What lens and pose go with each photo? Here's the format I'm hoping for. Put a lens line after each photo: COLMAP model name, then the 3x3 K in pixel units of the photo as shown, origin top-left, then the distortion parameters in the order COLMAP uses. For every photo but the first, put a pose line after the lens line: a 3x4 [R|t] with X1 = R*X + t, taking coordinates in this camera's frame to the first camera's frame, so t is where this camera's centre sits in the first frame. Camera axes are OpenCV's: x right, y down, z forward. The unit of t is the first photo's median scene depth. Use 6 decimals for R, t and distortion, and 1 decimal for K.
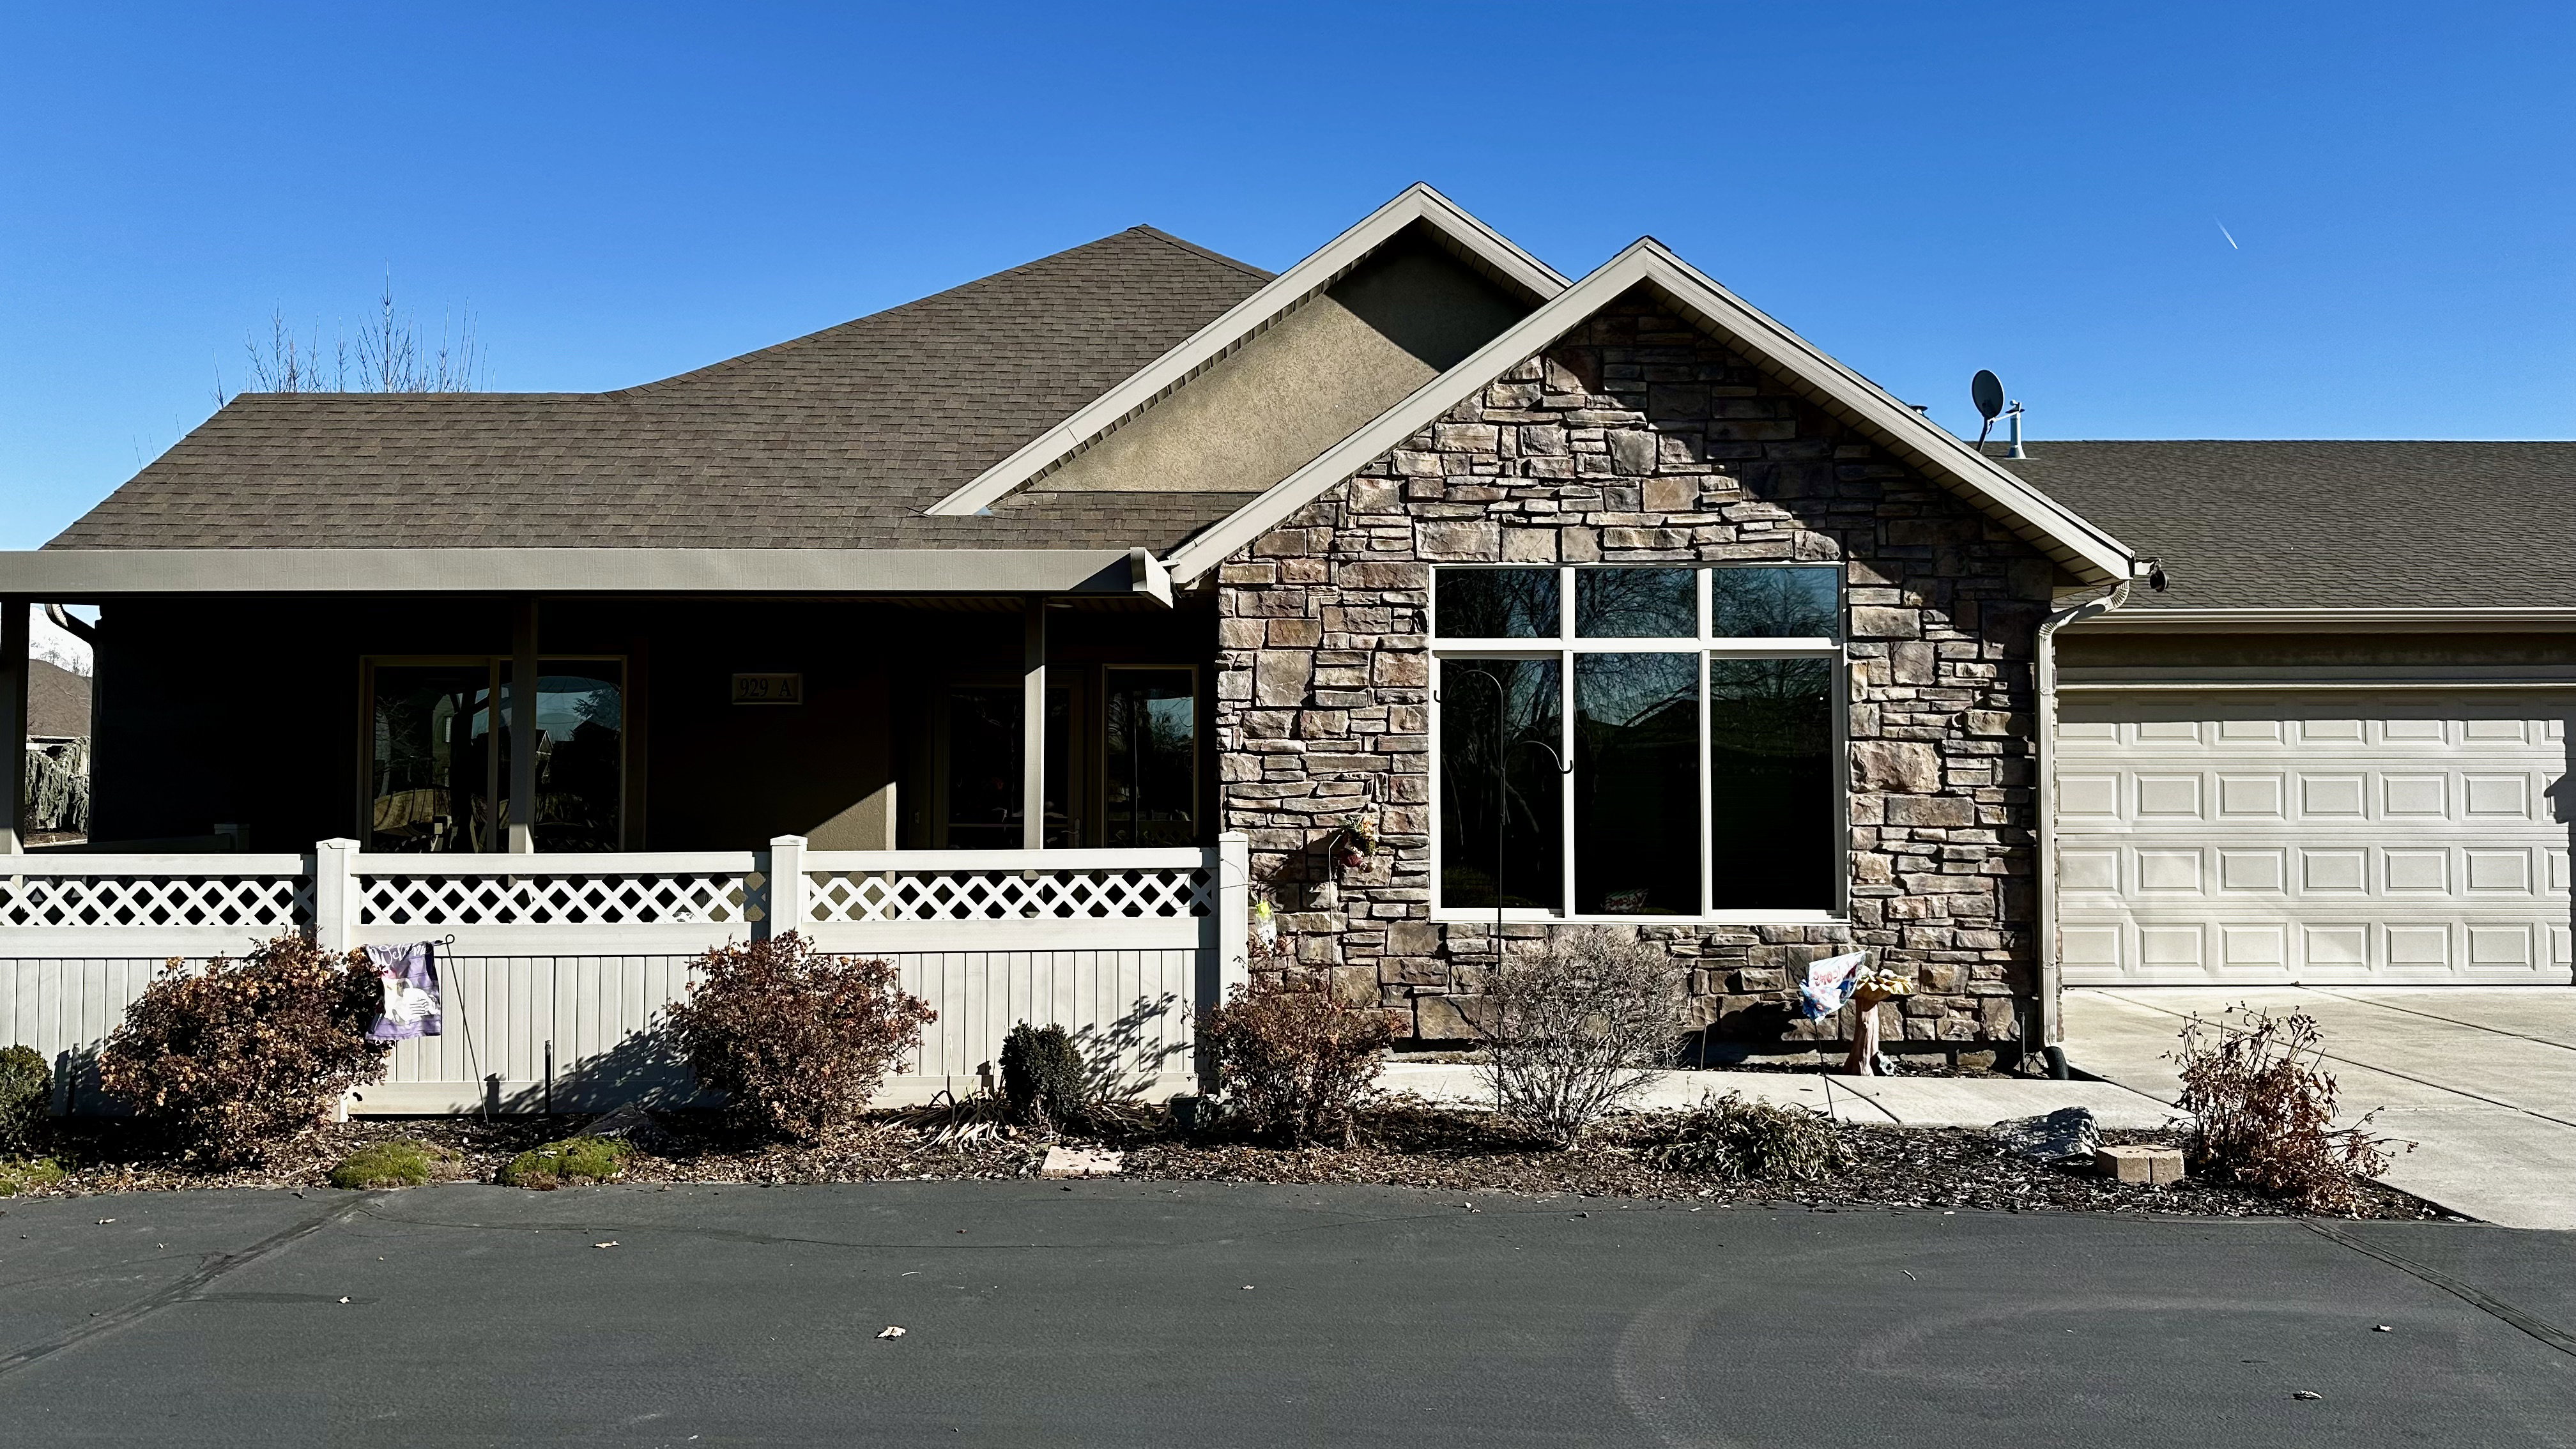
lens RADIAL K [[1685.9, 0, 1279.9], [0, 1685.9, 732.9], [0, 0, 1]] dist [-0.004029, -0.017624]
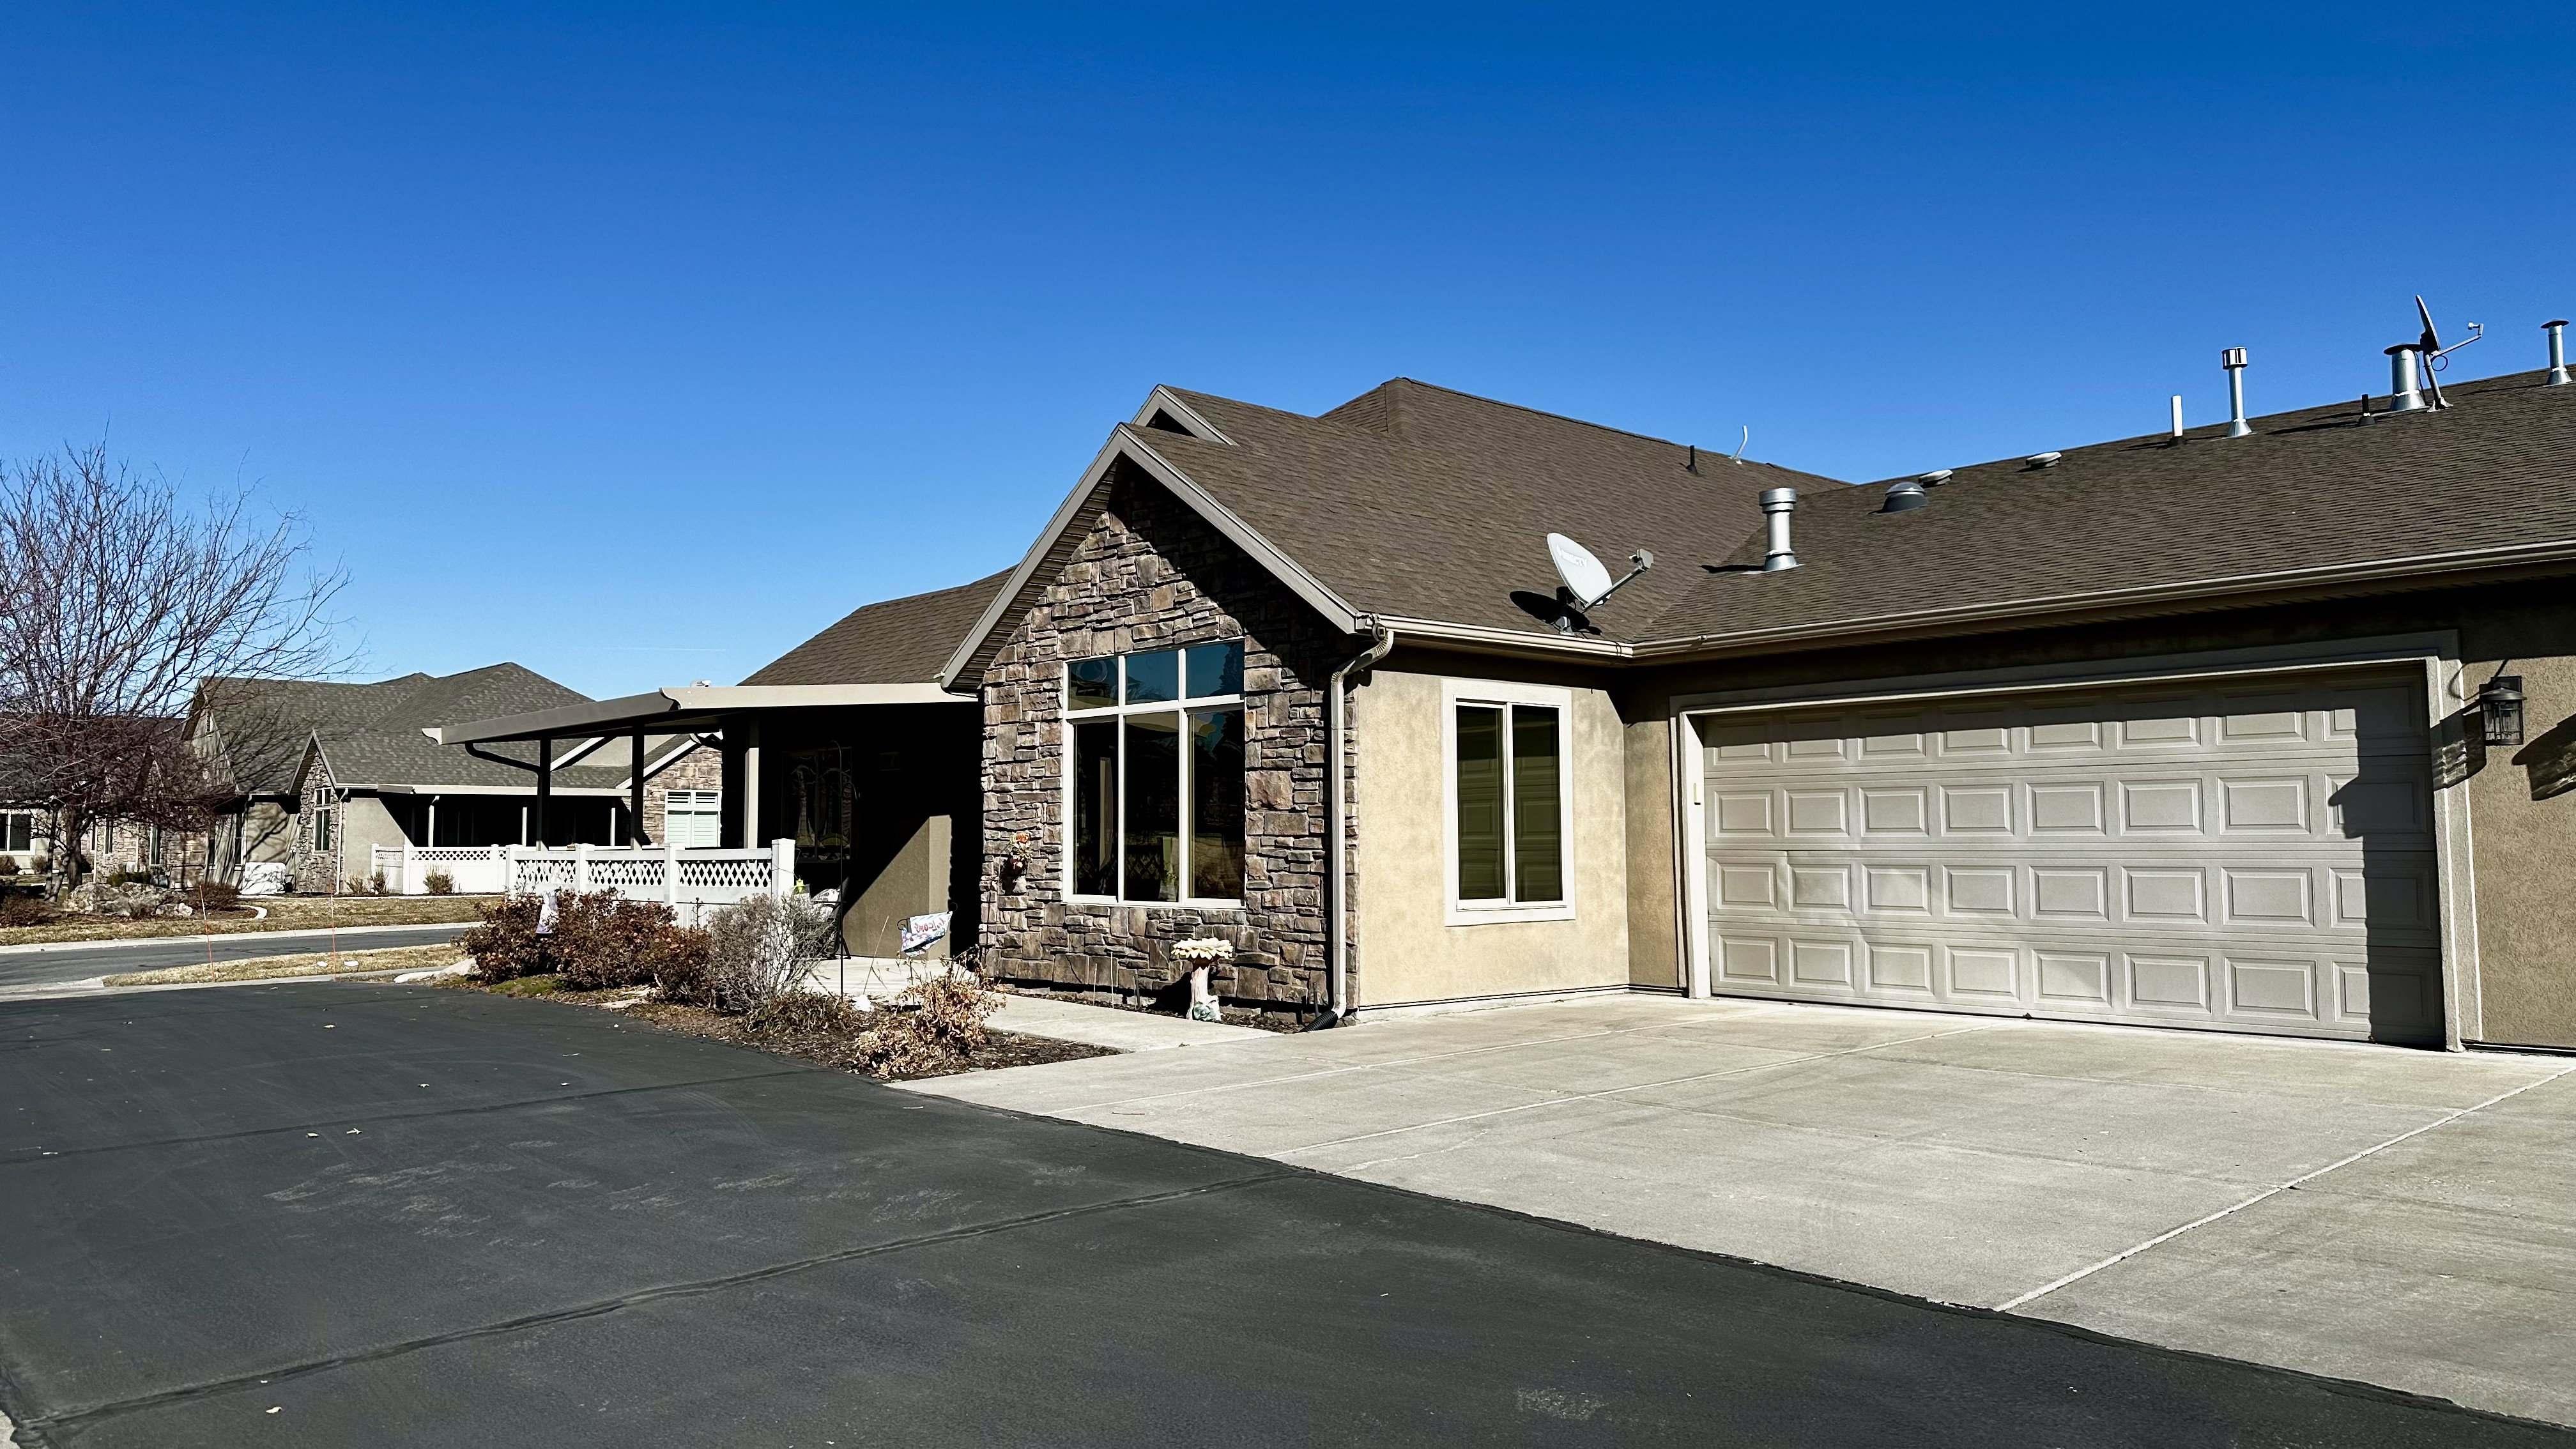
lens RADIAL K [[1685.9, 0, 1282.1], [0, 1685.9, 721.2], [0, 0, 1]] dist [-0.004029, -0.017624]
pose [[0.707103, -0.054193, -0.705031, 1.260522], [0.028193, 0.998427, -0.048470, 0.029603], [0.706548, 0.014396, 0.707519, 0.087123]]
